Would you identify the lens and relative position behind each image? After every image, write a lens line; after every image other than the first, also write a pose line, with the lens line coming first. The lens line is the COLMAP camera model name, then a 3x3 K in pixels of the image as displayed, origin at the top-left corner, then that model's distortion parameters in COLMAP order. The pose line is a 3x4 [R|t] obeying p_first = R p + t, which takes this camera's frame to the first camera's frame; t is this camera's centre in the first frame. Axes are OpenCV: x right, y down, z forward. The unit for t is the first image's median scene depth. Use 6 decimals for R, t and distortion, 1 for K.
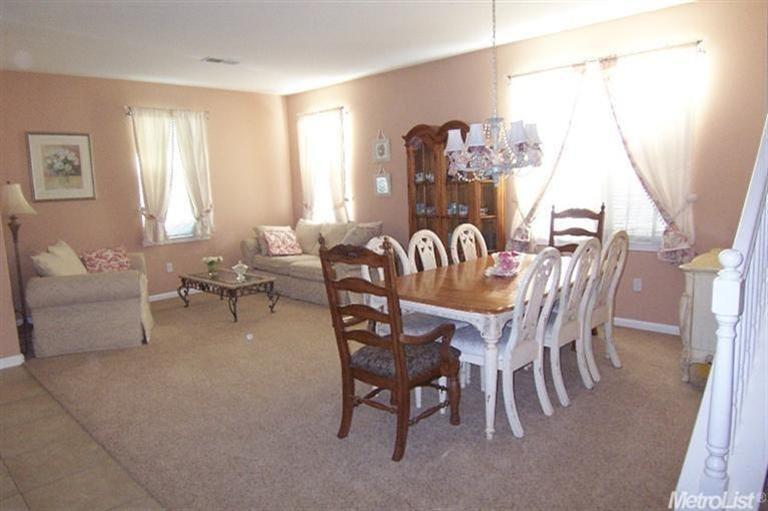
lens RADIAL K [[521.9, 0, 382.7], [0, 521.9, 253.4], [0, 0, 1]] dist [-0.027043, -0.021643]
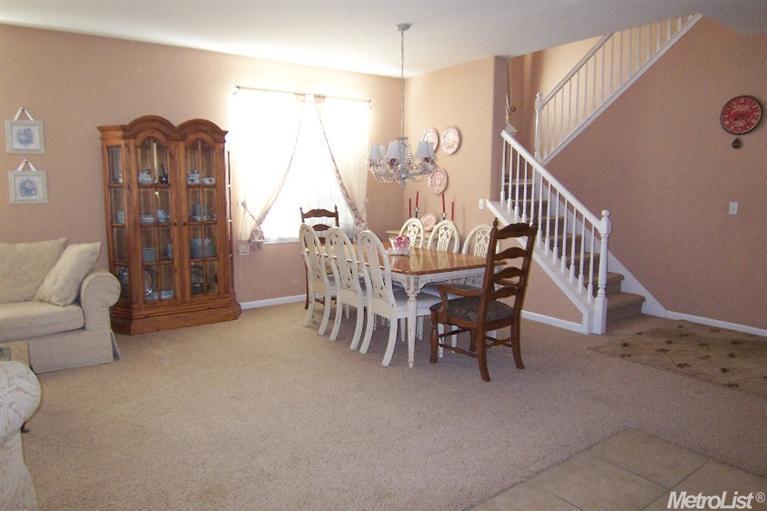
lens RADIAL K [[521.2, 0, 380.0], [0, 521.2, 257.1], [0, 0, 1]] dist [-0.027043, -0.021643]
pose [[0.198501, -0.088716, 0.976077, -0.844361], [0.125015, 0.990052, 0.064562, -0.034417], [-0.972095, 0.109209, 0.207617, 0.602904]]
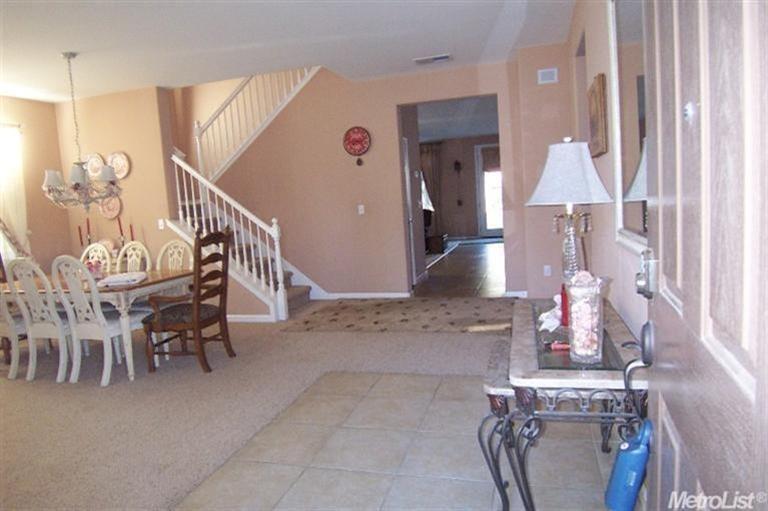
lens RADIAL K [[521.9, 0, 391.7], [0, 521.9, 260.4], [0, 0, 1]] dist [-0.027043, -0.021643]
pose [[-0.461009, -0.031790, 0.886826, -0.992828], [0.207176, 0.967885, 0.142394, -0.027240], [-0.862873, 0.249374, -0.439617, 0.701009]]
